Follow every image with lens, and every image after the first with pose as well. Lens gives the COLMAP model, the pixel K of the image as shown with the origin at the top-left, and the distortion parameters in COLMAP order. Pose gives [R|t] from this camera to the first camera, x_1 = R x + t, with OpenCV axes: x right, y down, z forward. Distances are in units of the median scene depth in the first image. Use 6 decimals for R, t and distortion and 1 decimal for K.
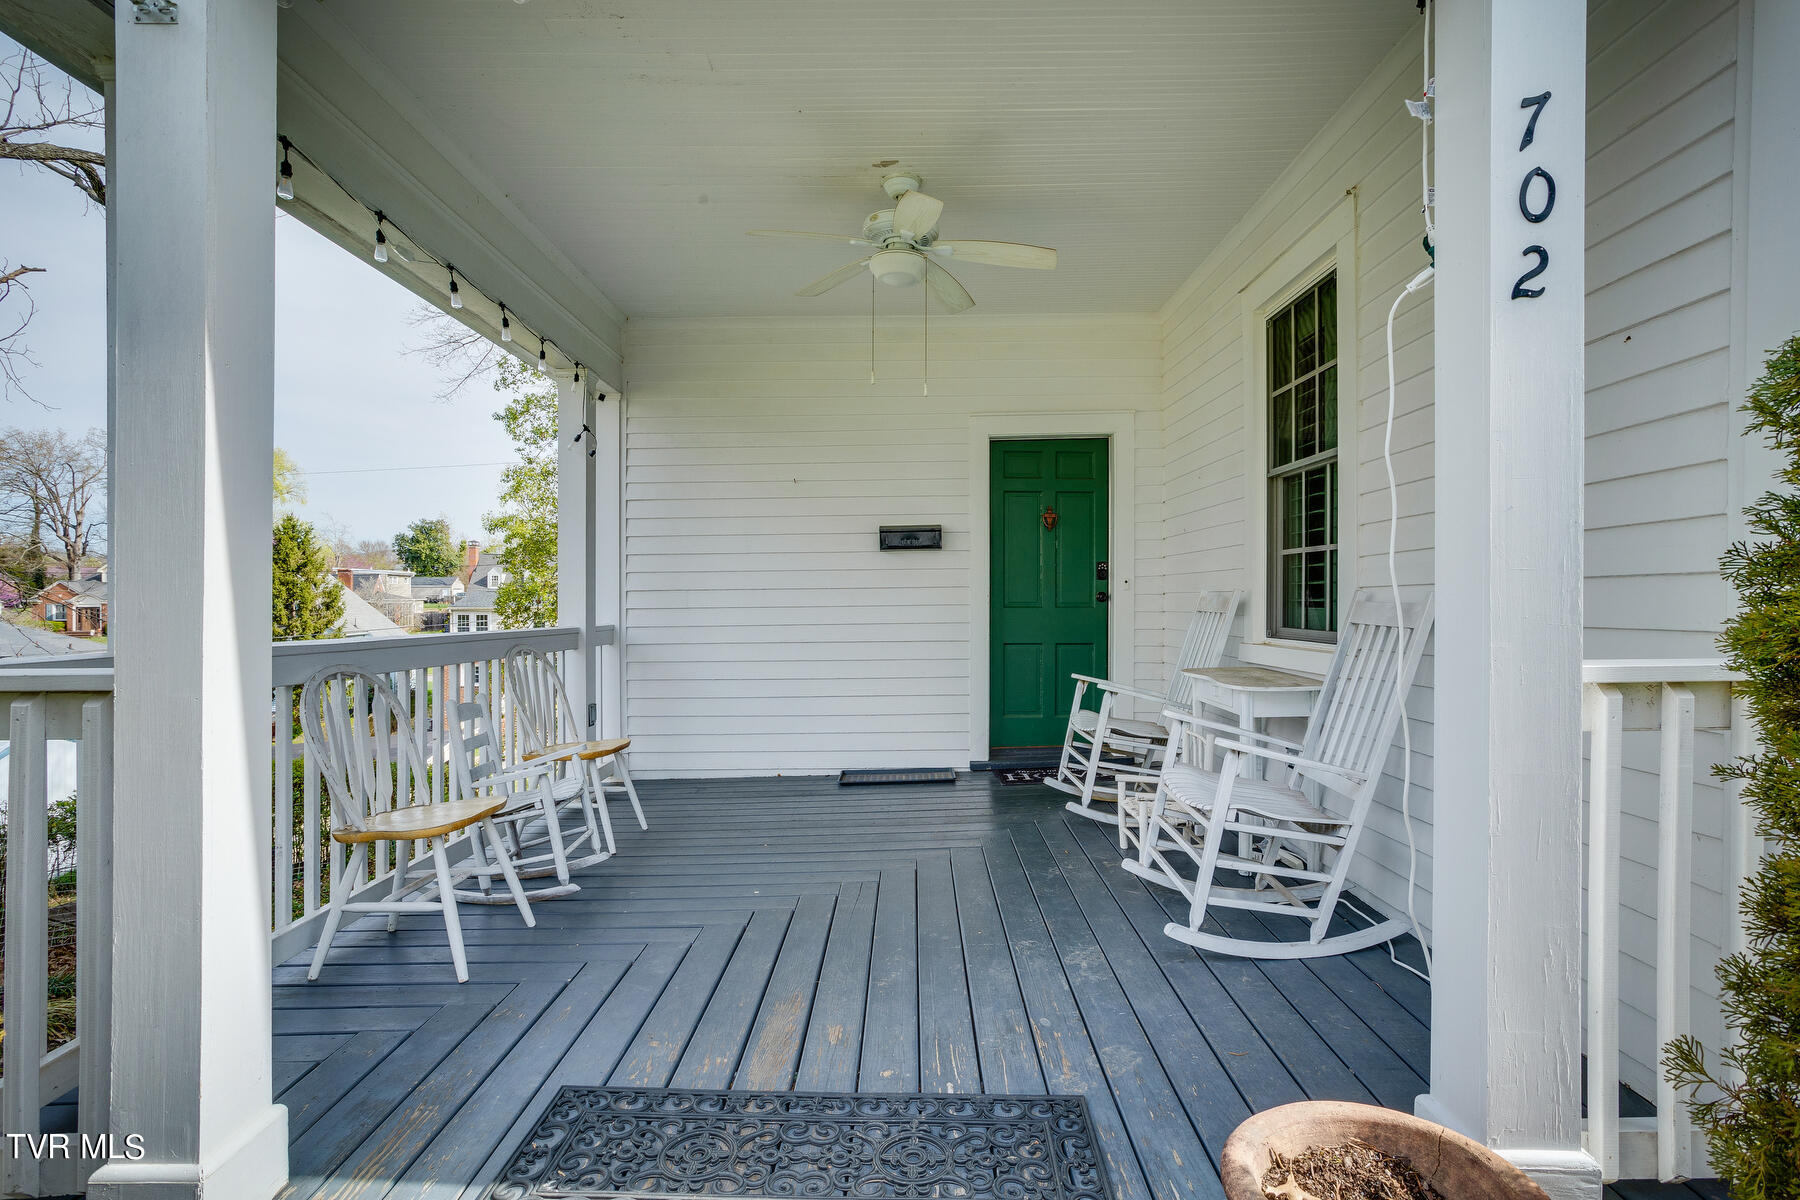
lens RADIAL K [[868.9, 0, 900.0], [0, 868.9, 600.0], [0, 0, 1]] dist [-0.000469, -0.000055]
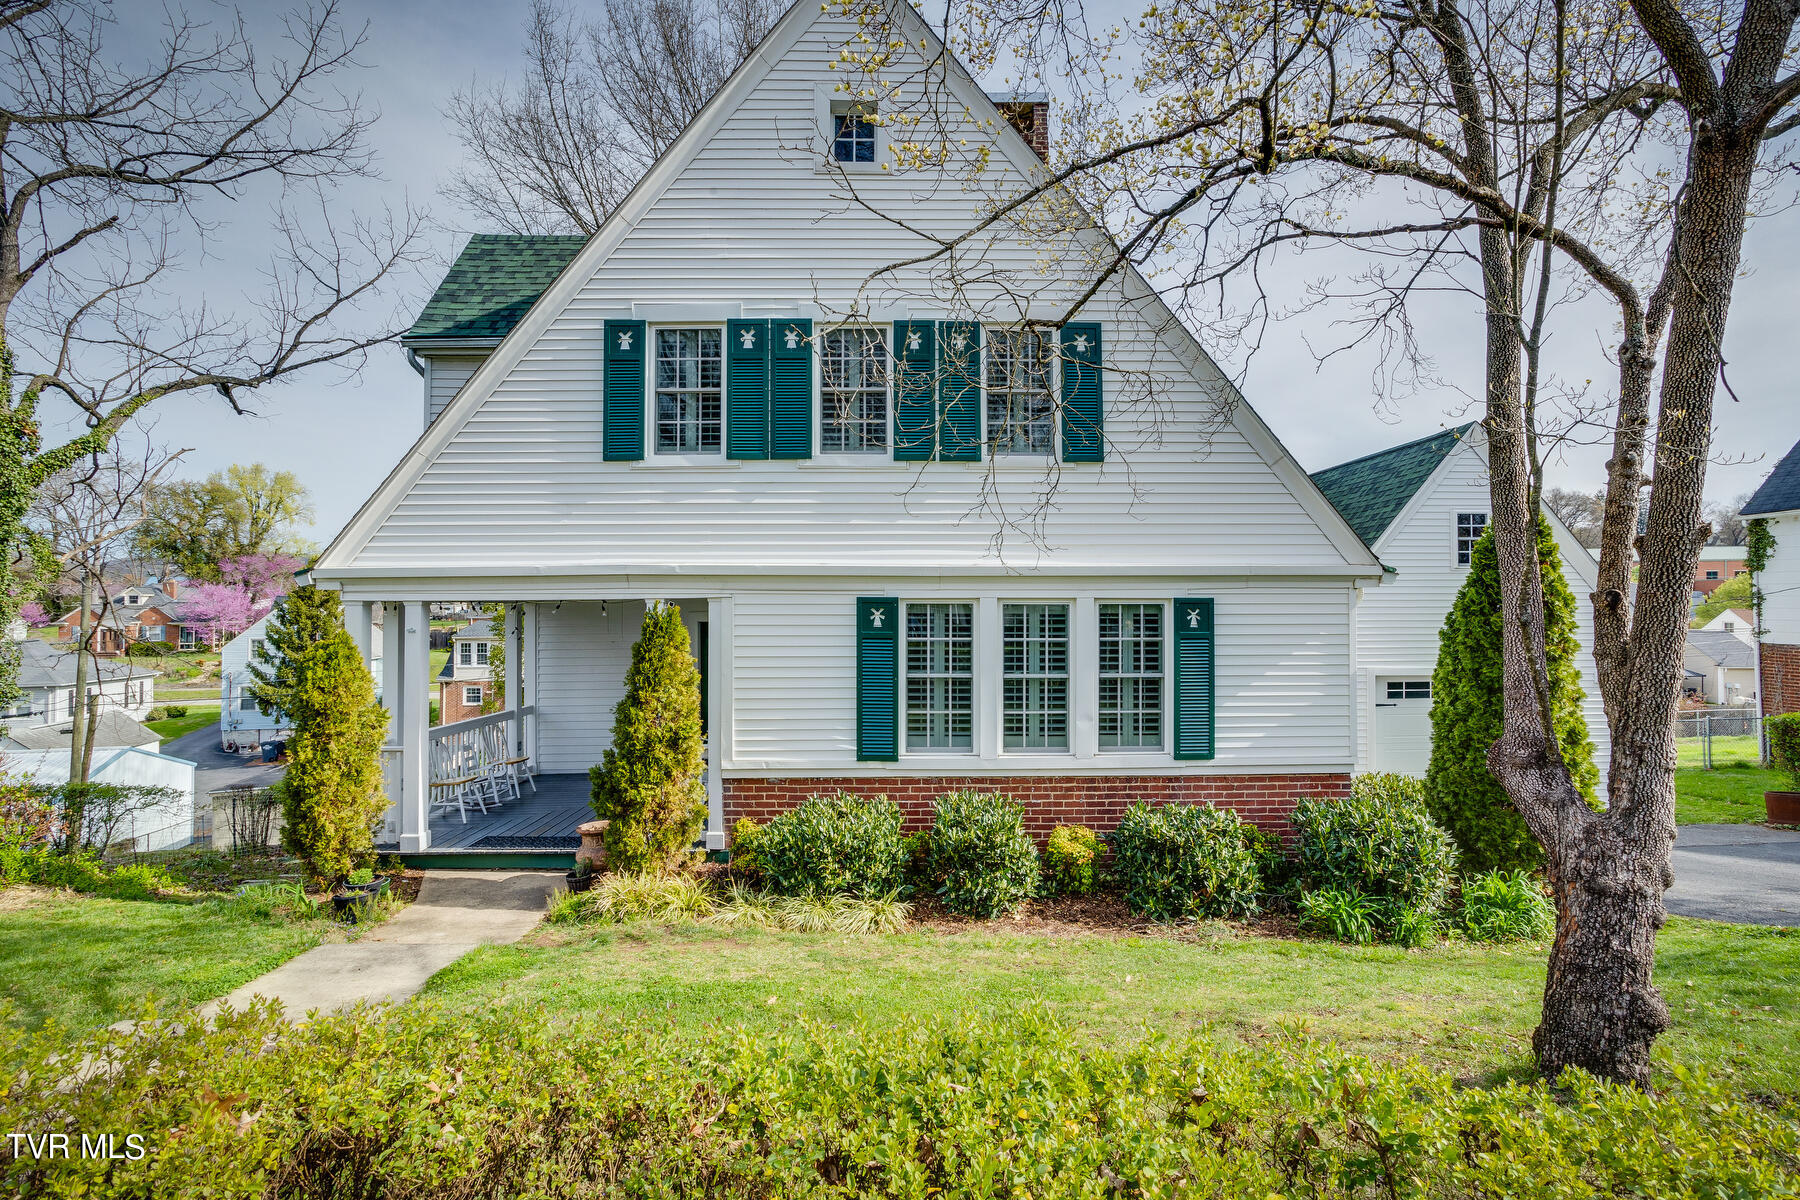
lens RADIAL K [[904.3, 0, 945.4], [0, 904.3, 595.2], [0, 0, 1]] dist [0.001461, 0.000750]
pose [[0.999740, 0.007617, 0.021488, 0.111222], [-0.007322, 0.999878, -0.013767, -0.037726], [-0.021590, 0.013606, 0.999674, -0.222381]]
